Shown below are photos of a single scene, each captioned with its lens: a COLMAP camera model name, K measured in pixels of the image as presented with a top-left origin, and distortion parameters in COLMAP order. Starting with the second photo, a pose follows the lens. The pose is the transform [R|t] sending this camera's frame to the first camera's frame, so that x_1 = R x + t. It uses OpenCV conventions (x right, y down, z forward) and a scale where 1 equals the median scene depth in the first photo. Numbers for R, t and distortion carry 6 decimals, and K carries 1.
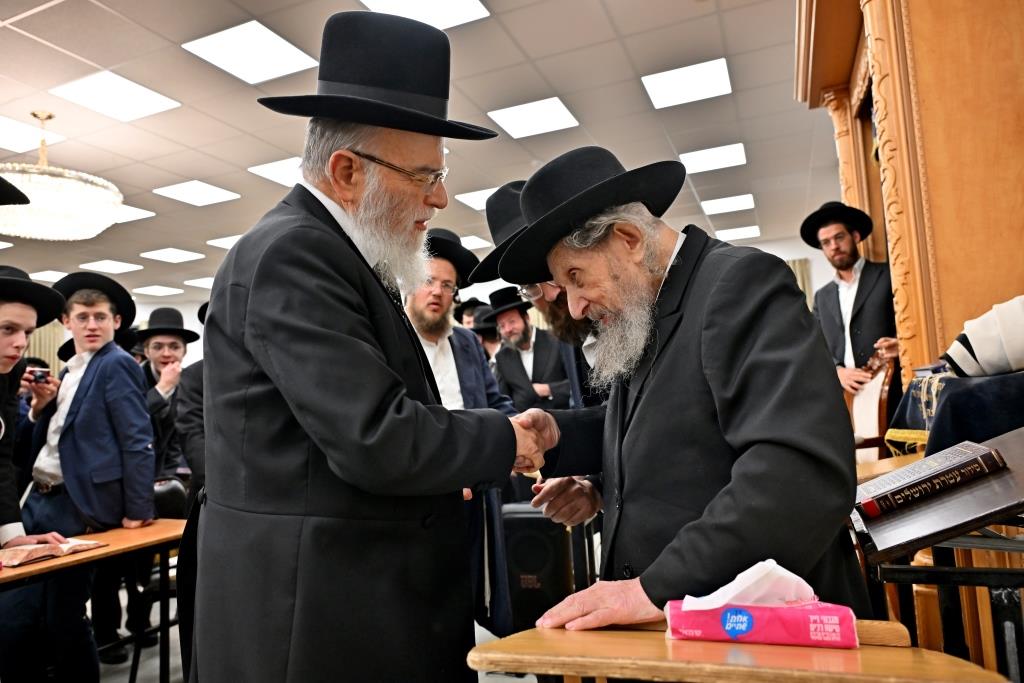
lens RADIAL K [[675.9, 0, 512.0], [0, 675.9, 341.5], [0, 0, 1]] dist [0.006360, -0.000430]
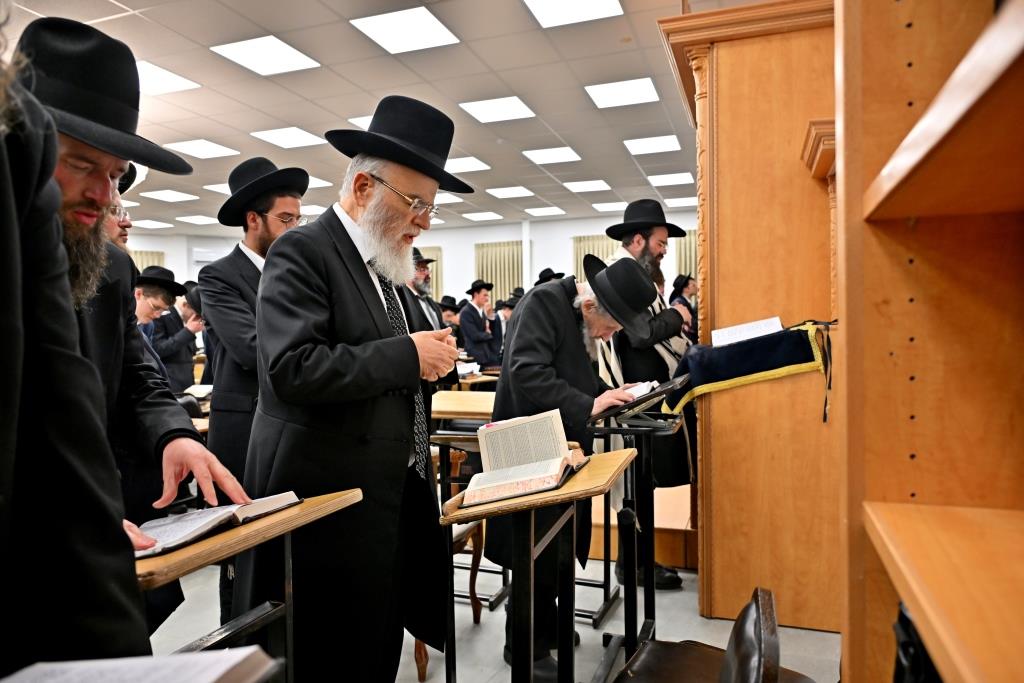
lens RADIAL K [[675.9, 0, 512.0], [0, 675.9, 341.5], [0, 0, 1]] dist [0.006360, -0.000430]
pose [[0.998338, 0.041829, 0.039638, 0.069343], [-0.045245, 0.994949, 0.089612, -0.076010], [-0.035690, -0.091256, 0.995188, -0.578888]]
